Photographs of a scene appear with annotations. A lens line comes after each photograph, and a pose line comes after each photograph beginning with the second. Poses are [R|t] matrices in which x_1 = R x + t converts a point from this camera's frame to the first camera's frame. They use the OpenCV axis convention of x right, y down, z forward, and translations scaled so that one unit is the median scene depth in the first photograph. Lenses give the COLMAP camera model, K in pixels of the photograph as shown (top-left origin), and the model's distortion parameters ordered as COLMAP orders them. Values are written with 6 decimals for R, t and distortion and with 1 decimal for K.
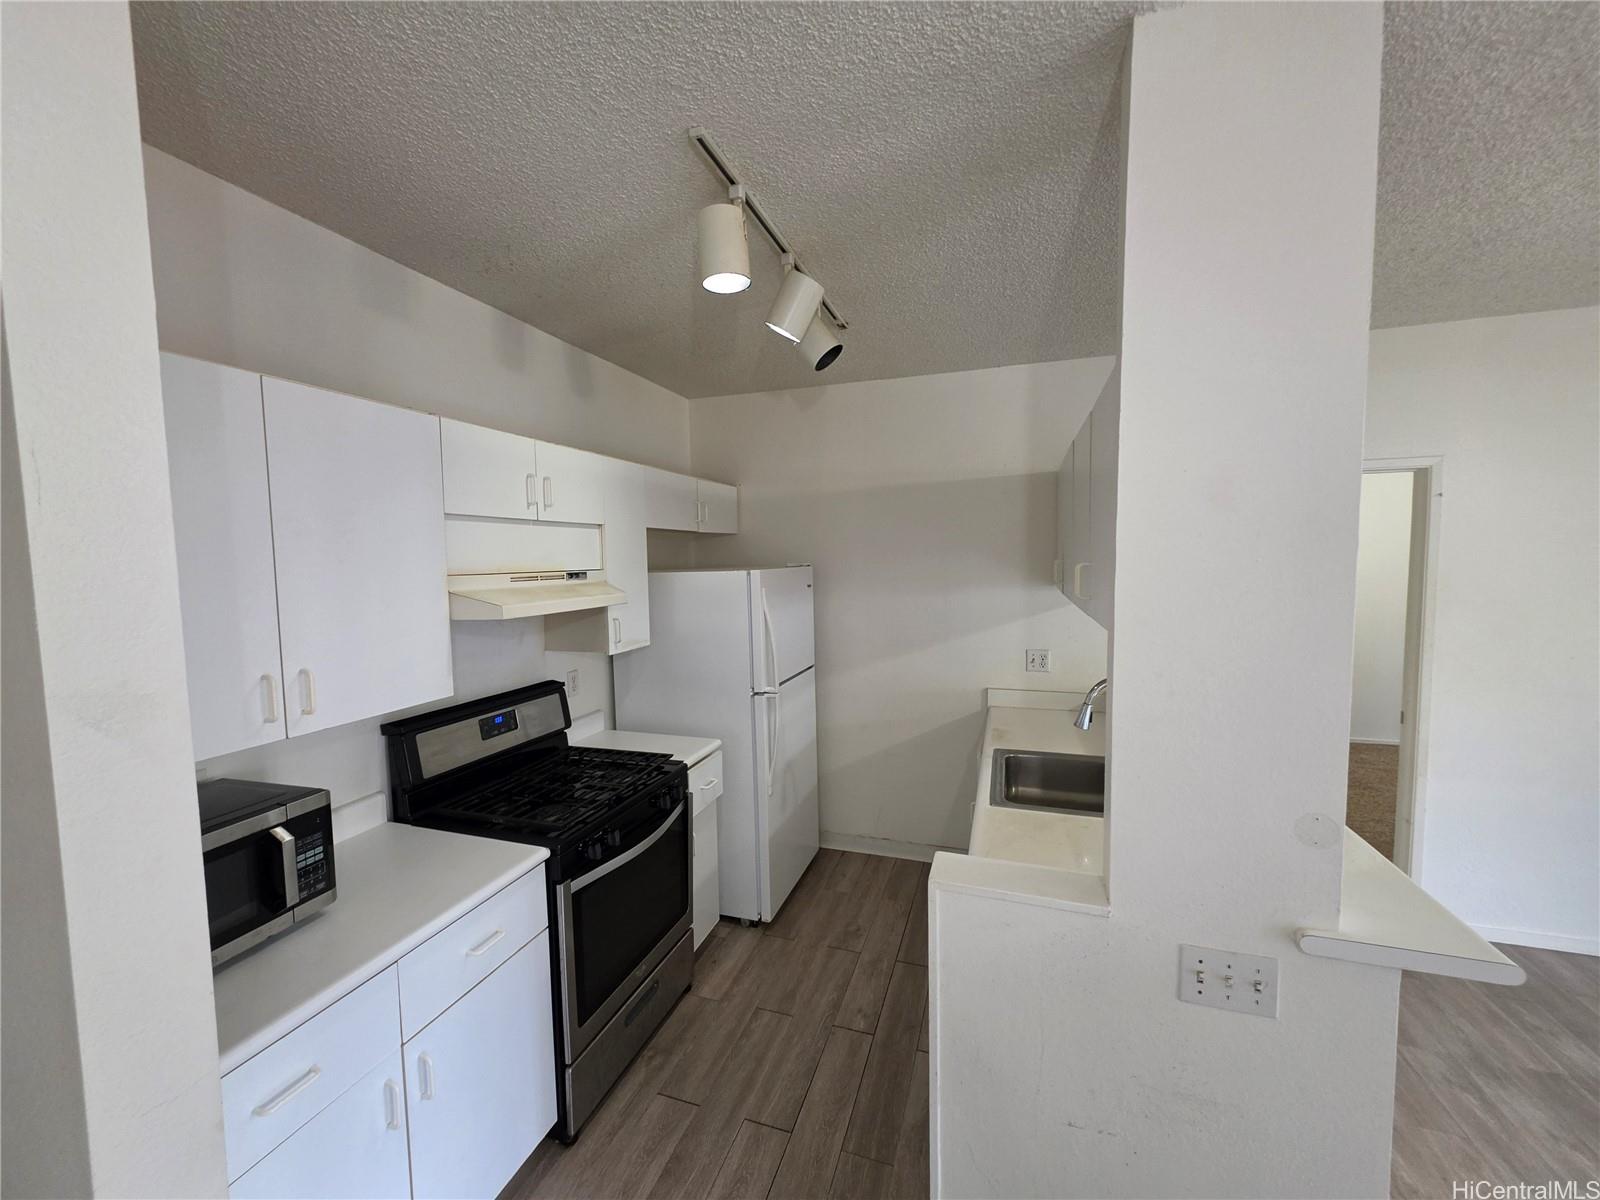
lens RADIAL K [[637.1, 0, 797.9], [0, 637.1, 604.5], [0, 0, 1]] dist [-0.000074, -0.000097]
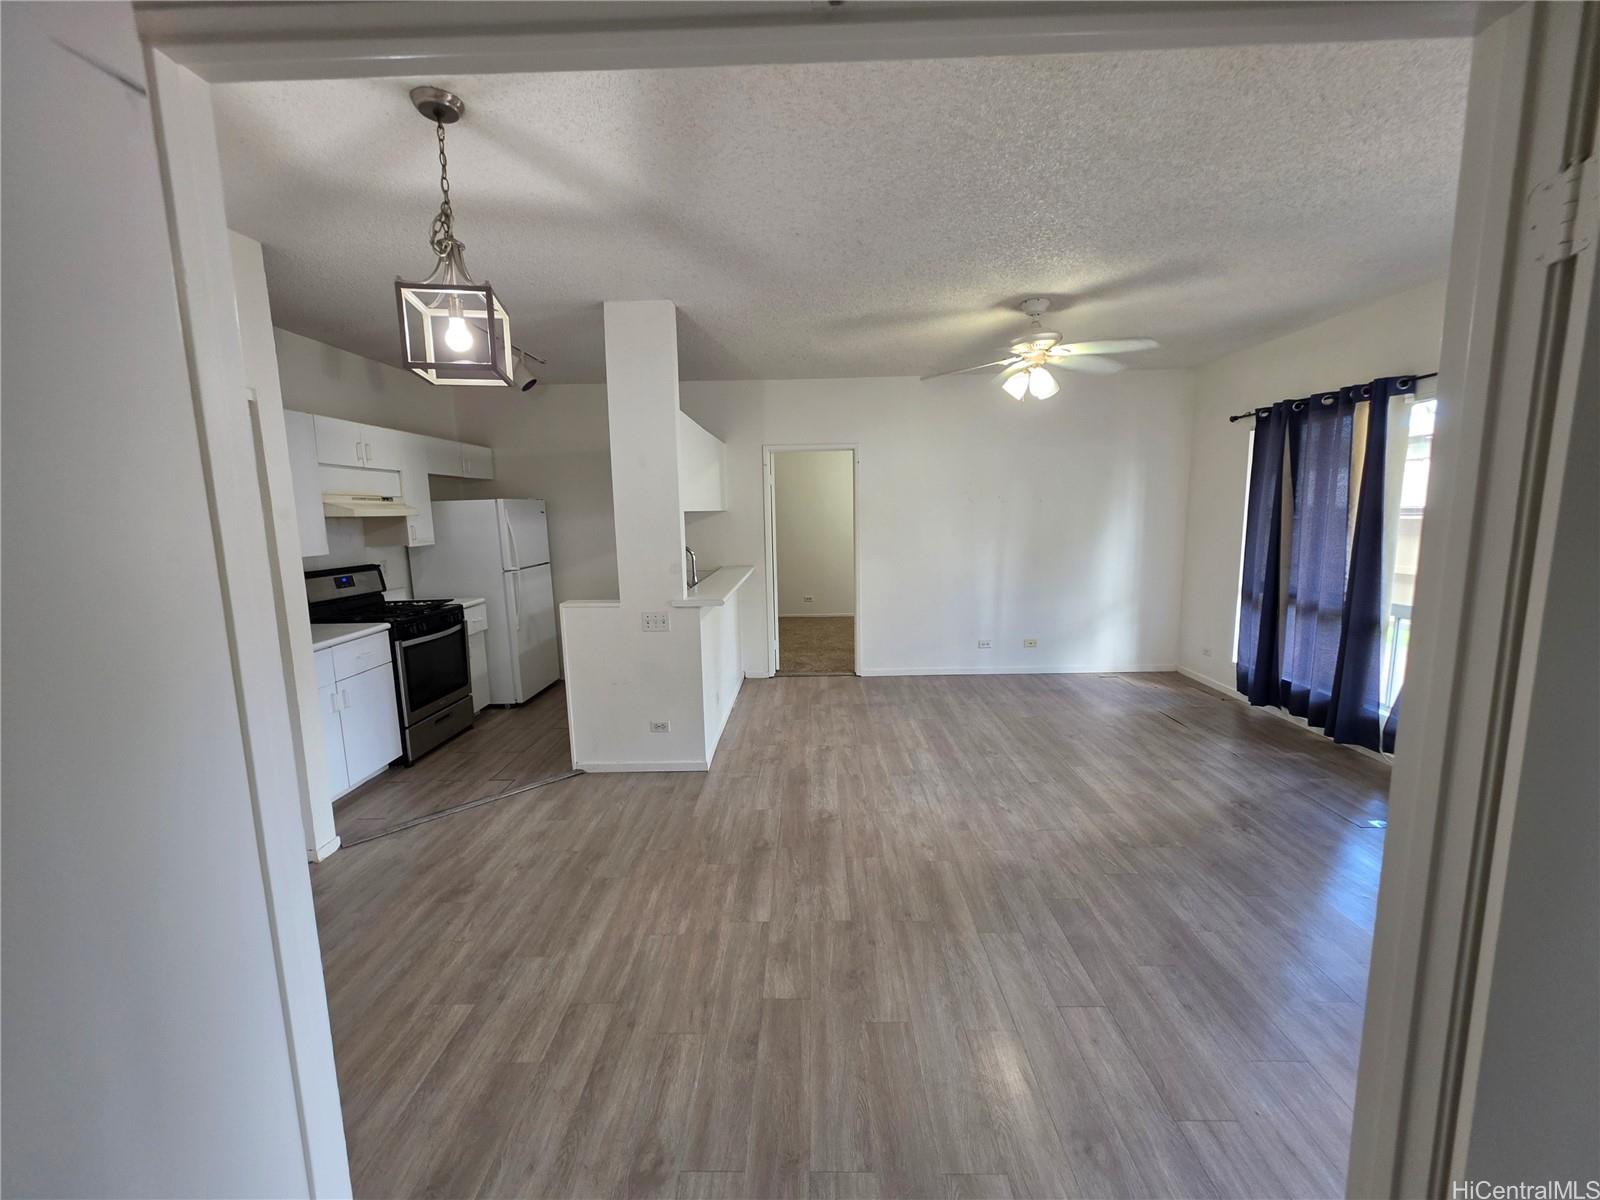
lens RADIAL K [[637.1, 0, 797.9], [0, 637.1, 604.5], [0, 0, 1]] dist [-0.000074, -0.000097]
pose [[0.954183, -0.045801, 0.295697, 0.203955], [0.026278, 0.997224, 0.069664, 0.149974], [-0.298067, -0.058702, 0.952738, -1.030312]]
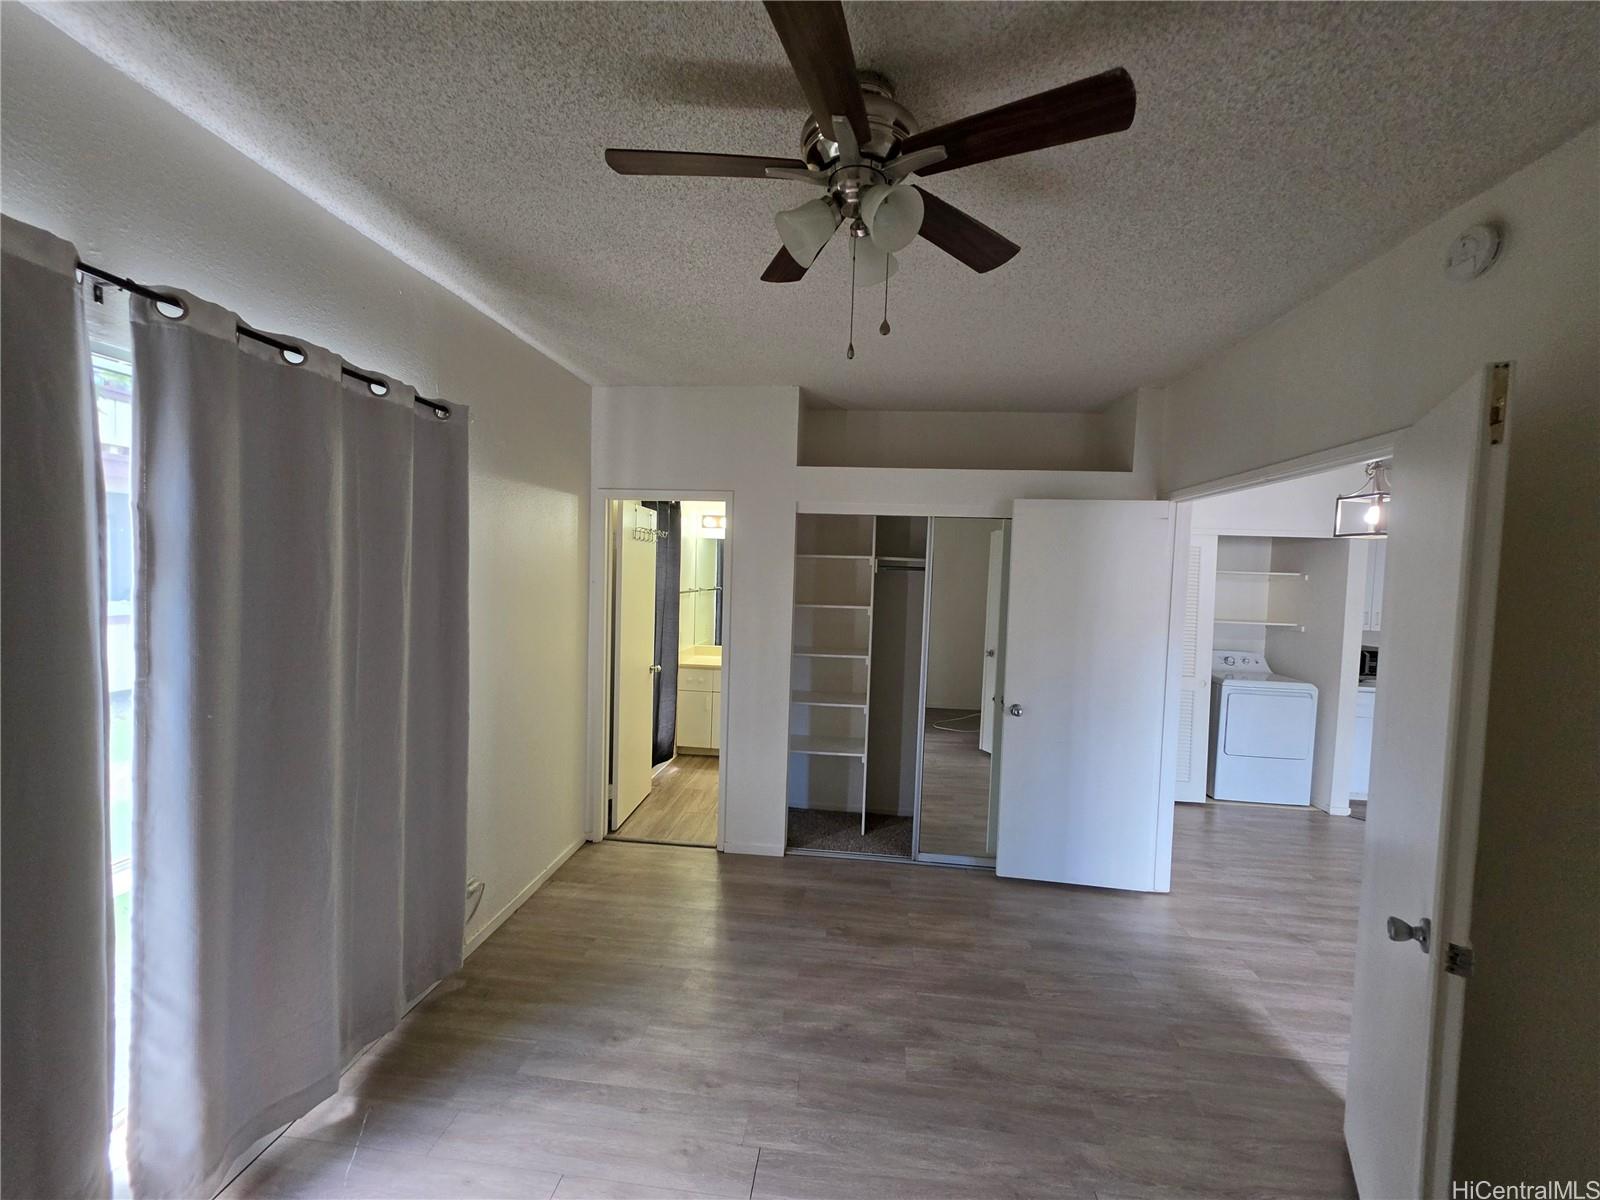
lens RADIAL K [[637.1, 0, 797.9], [0, 637.1, 604.5], [0, 0, 1]] dist [-0.000074, -0.000097]
pose [[0.211006, 0.067055, -0.975182, 1.158626], [-0.108134, 0.993122, 0.044891, 0.147360], [0.971485, 0.095978, 0.216805, -1.688793]]
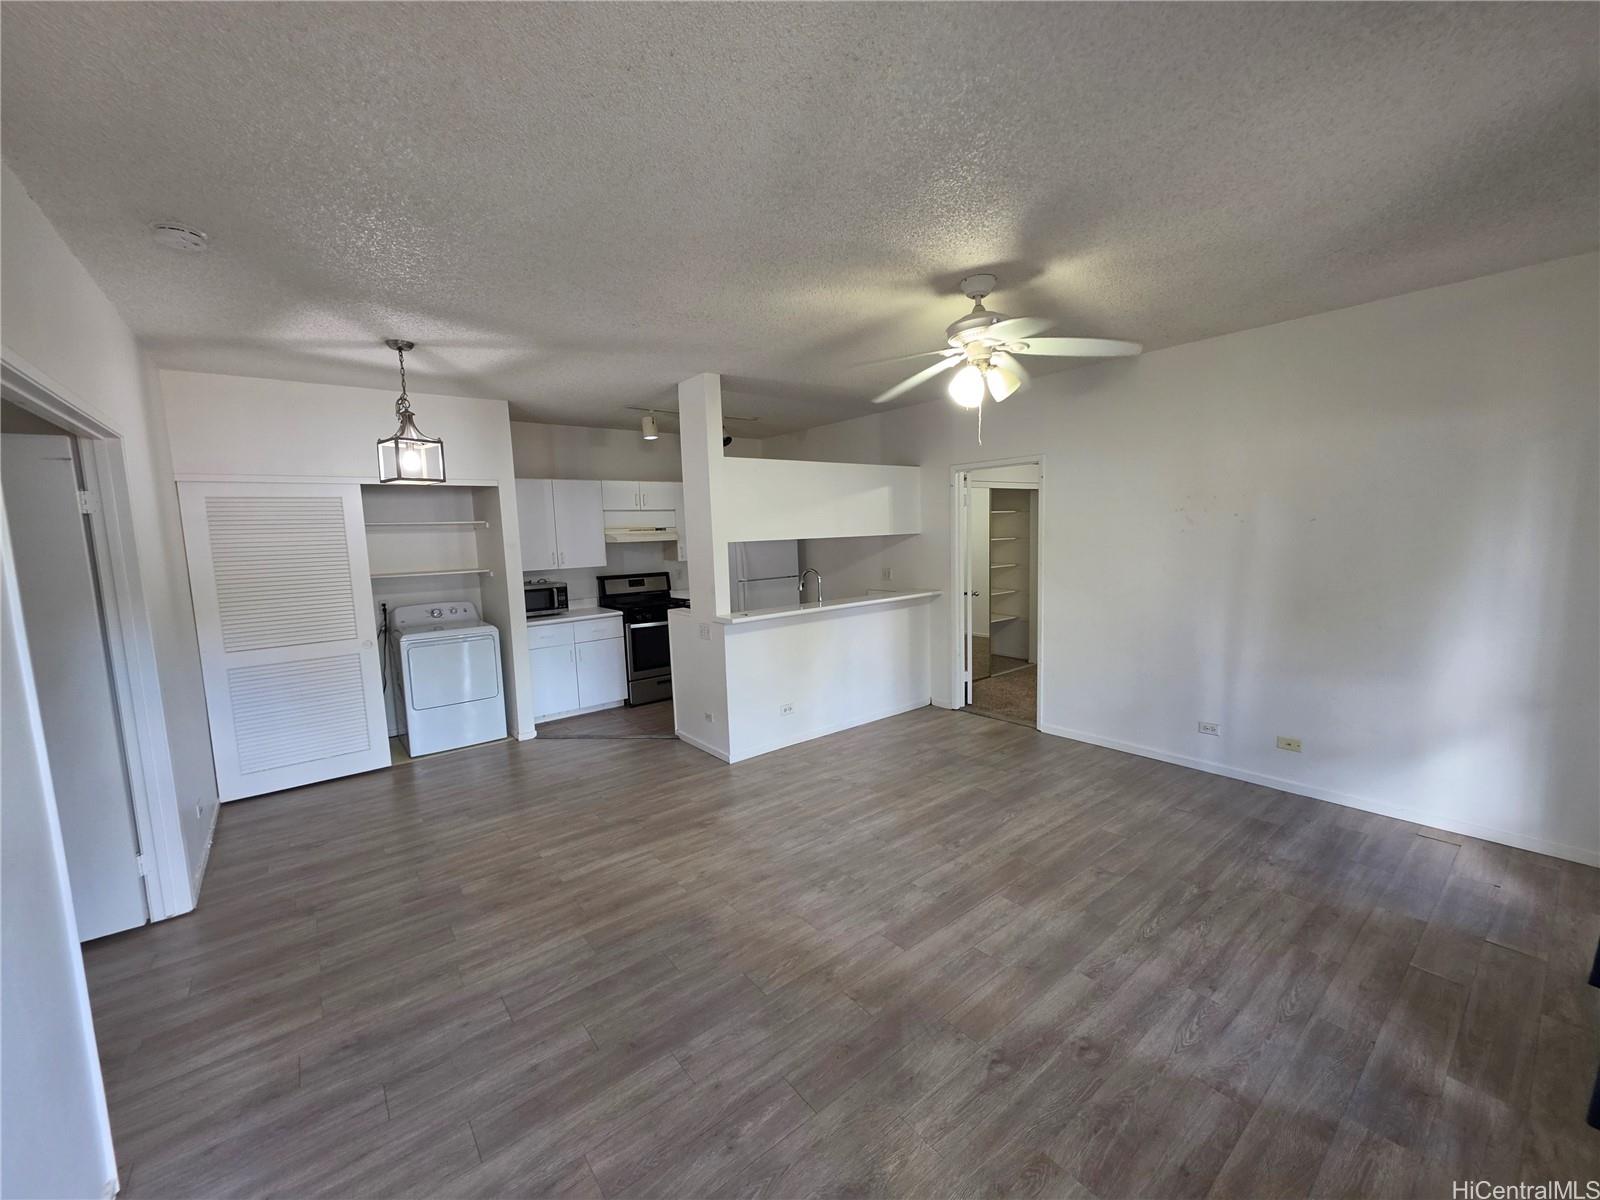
lens RADIAL K [[637.1, 0, 797.9], [0, 637.1, 604.5], [0, 0, 1]] dist [-0.000074, -0.000097]
pose [[0.838797, 0.052521, -0.541906, 1.552087], [-0.021947, 0.997789, 0.062734, 0.085816], [0.544002, -0.040728, 0.838095, -0.909382]]
